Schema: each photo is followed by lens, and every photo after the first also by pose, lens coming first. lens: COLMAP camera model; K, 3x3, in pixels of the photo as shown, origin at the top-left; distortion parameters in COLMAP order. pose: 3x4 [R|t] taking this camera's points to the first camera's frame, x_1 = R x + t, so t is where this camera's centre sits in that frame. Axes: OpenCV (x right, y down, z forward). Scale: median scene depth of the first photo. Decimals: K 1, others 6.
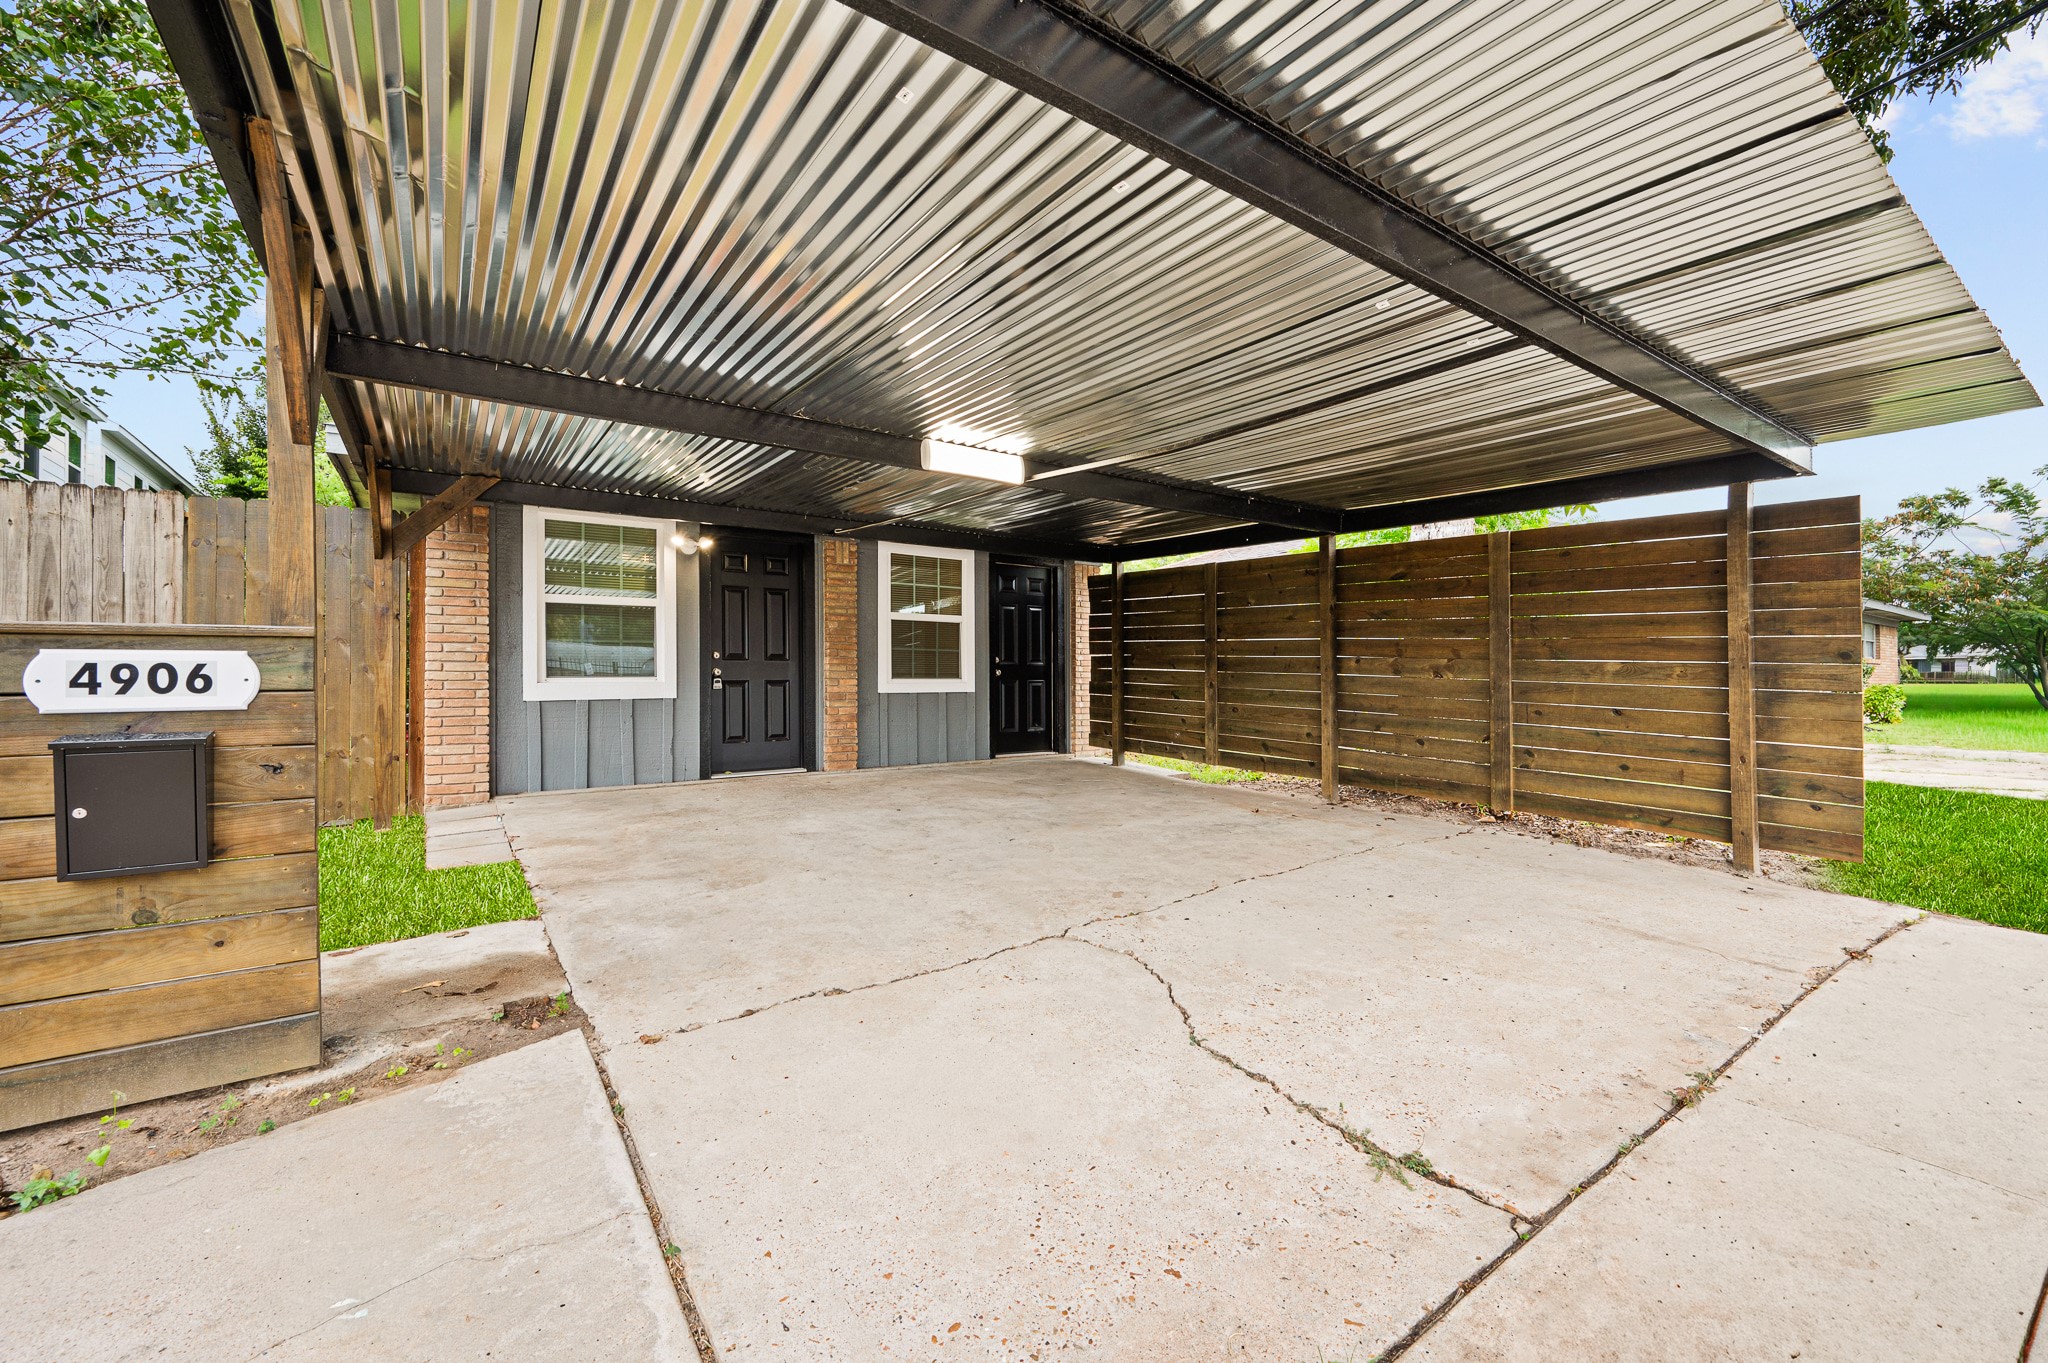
lens RADIAL K [[835.3, 0, 1032.2], [0, 835.3, 679.4], [0, 0, 1]] dist [0.000167, -0.000188]
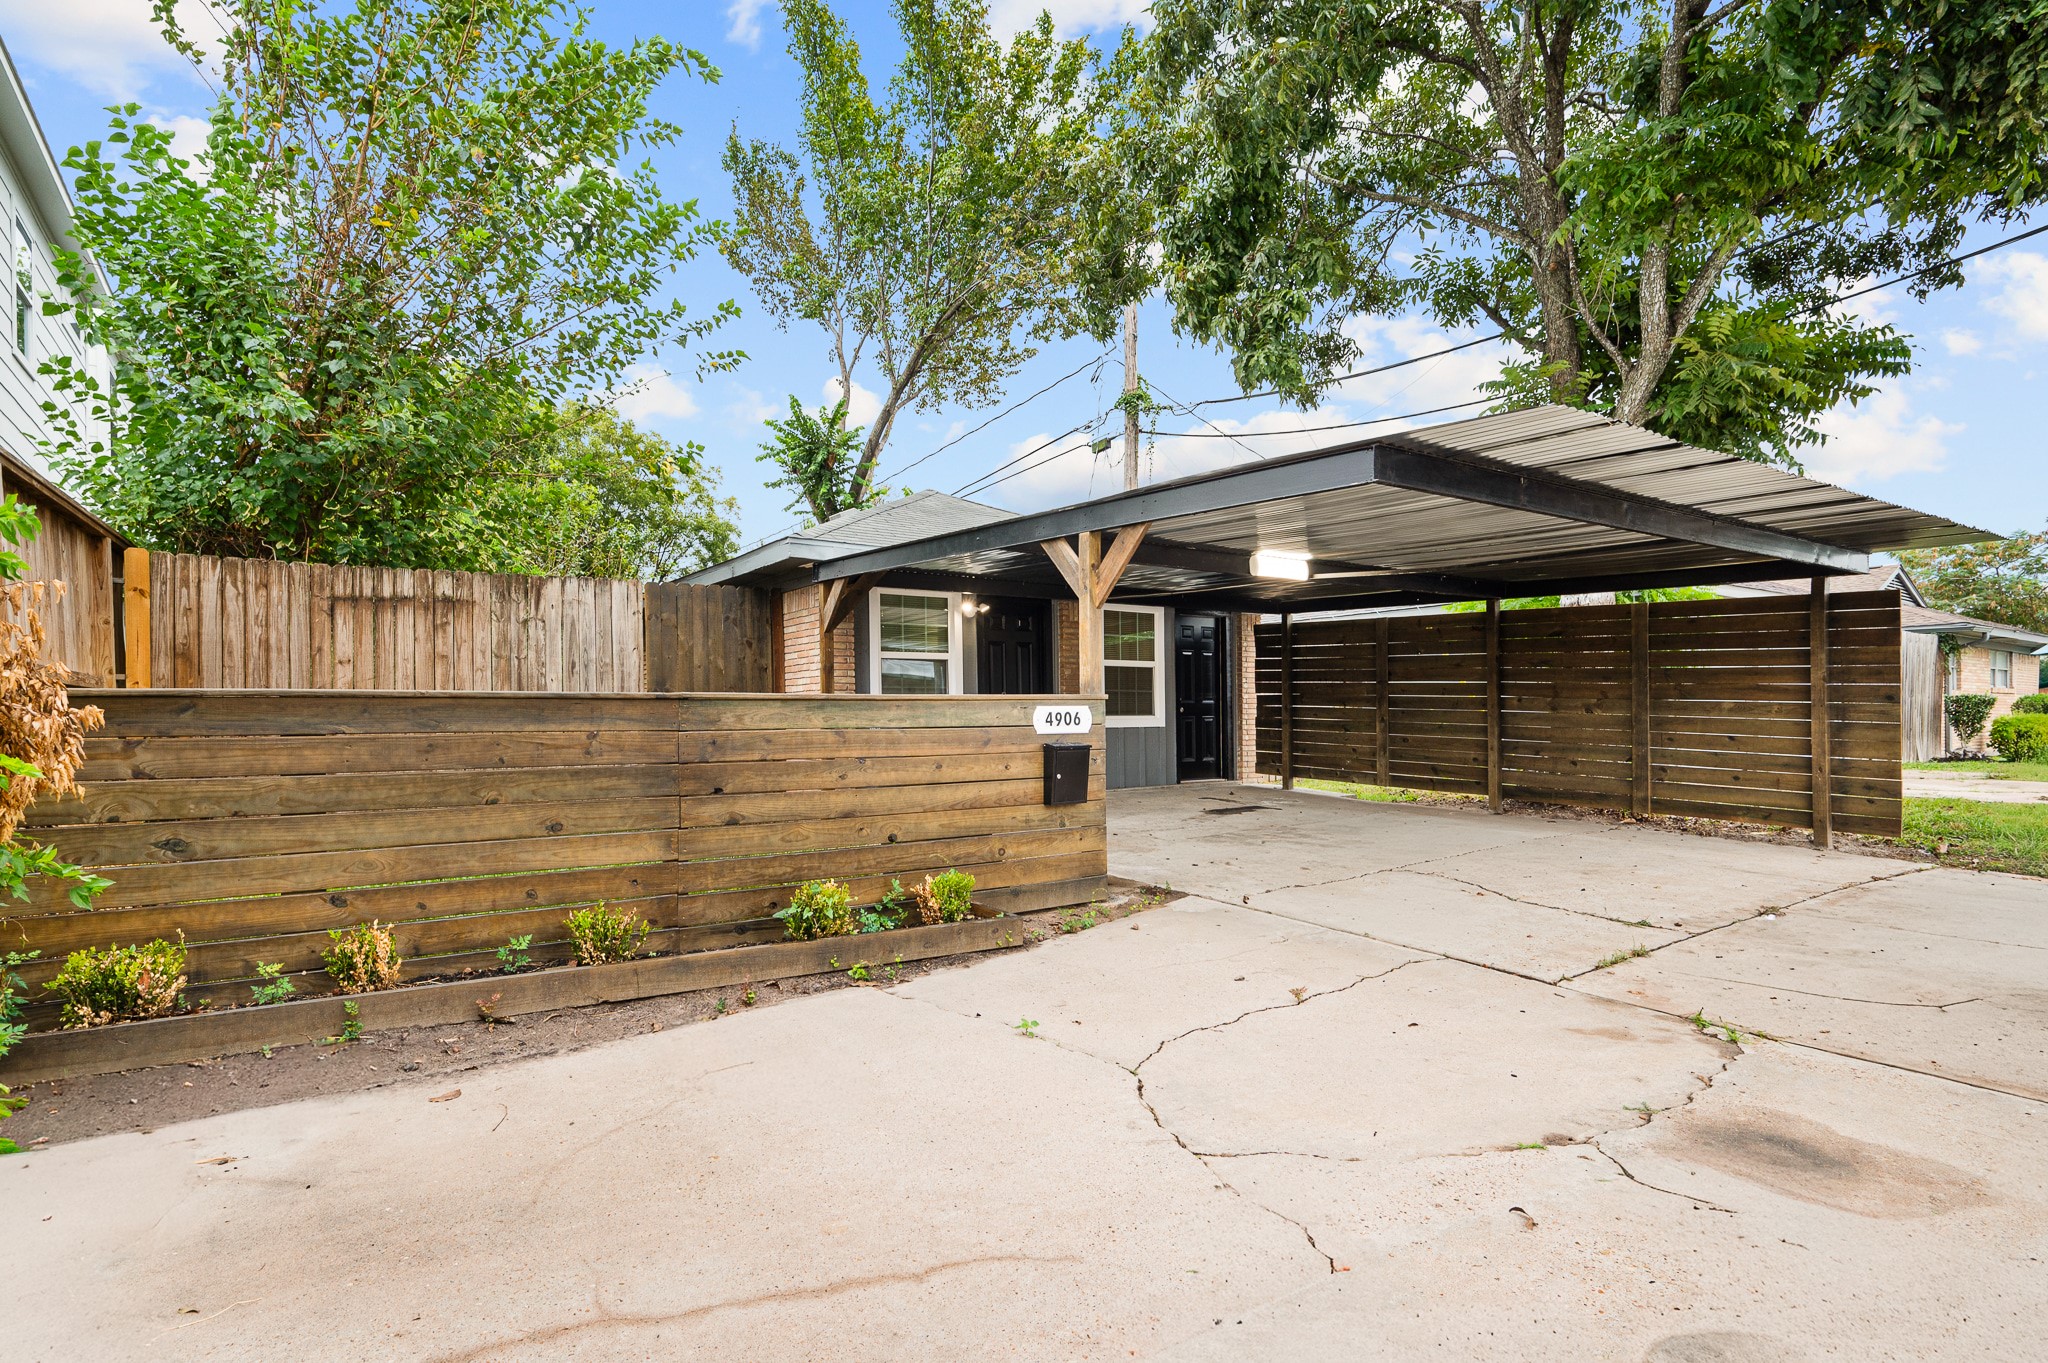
lens RADIAL K [[1018.1, 0, 965.6], [0, 1018.1, 723.6], [0, 0, 1]] dist [0.003437, 0.000517]
pose [[0.999441, -0.004438, -0.033140, -0.385501], [0.004744, 0.999947, 0.009160, -0.004626], [0.033097, -0.009313, 0.999409, -0.552006]]
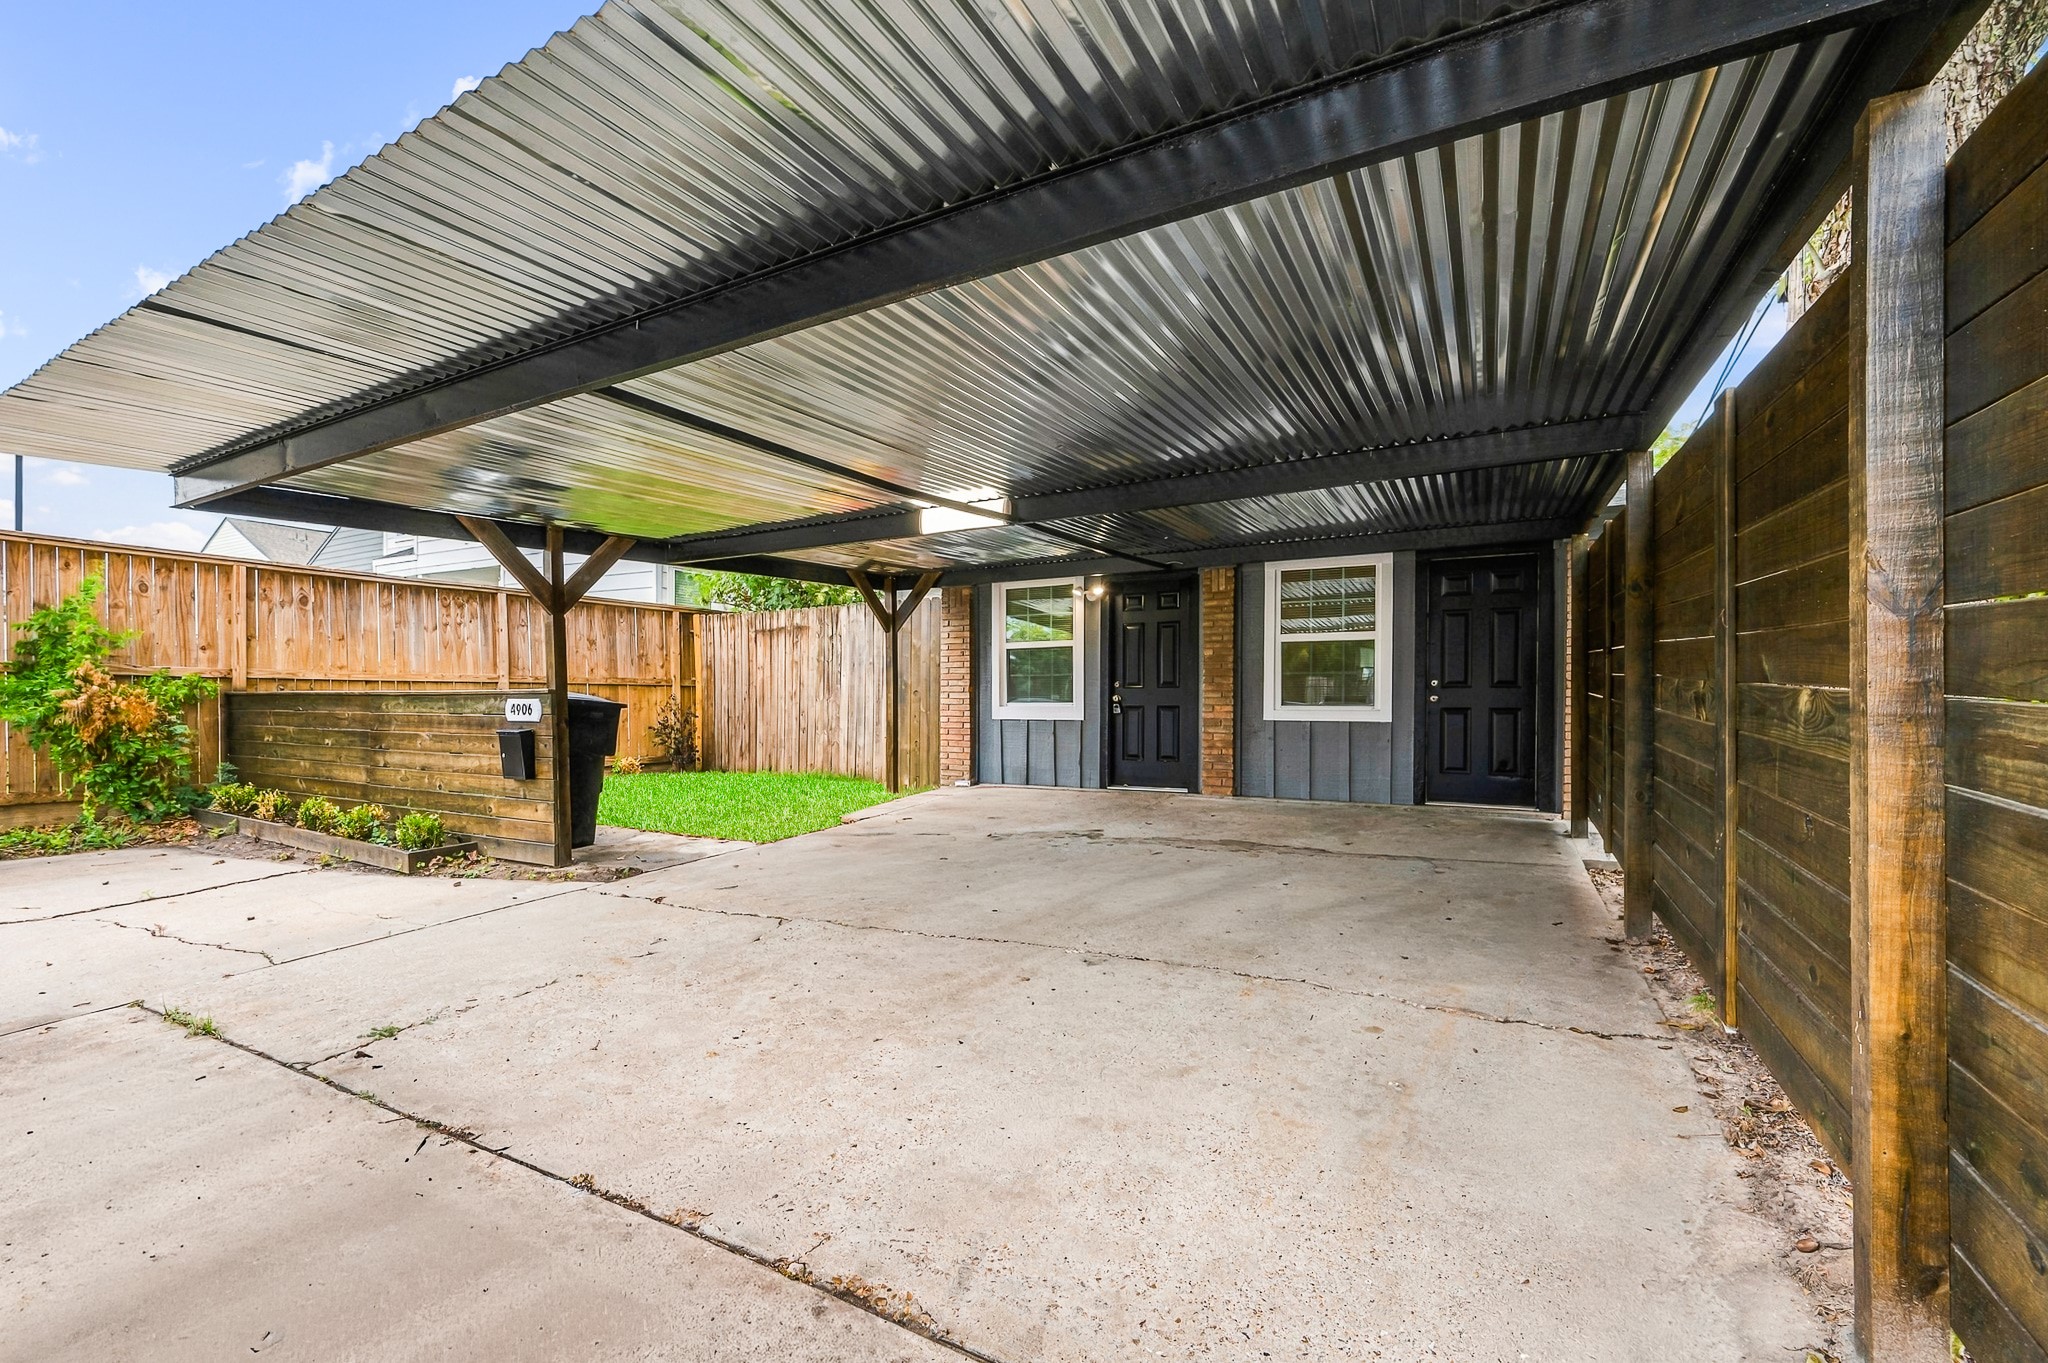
lens RADIAL K [[845.8, 0, 1030.3], [0, 845.8, 708.3], [0, 0, 1]] dist [-0.000834, -0.000119]
pose [[0.442819, 0.014000, -0.896502, 0.679223], [-0.000008, 0.999878, 0.015610, -0.014695], [0.896611, -0.006905, 0.442765, 0.395850]]
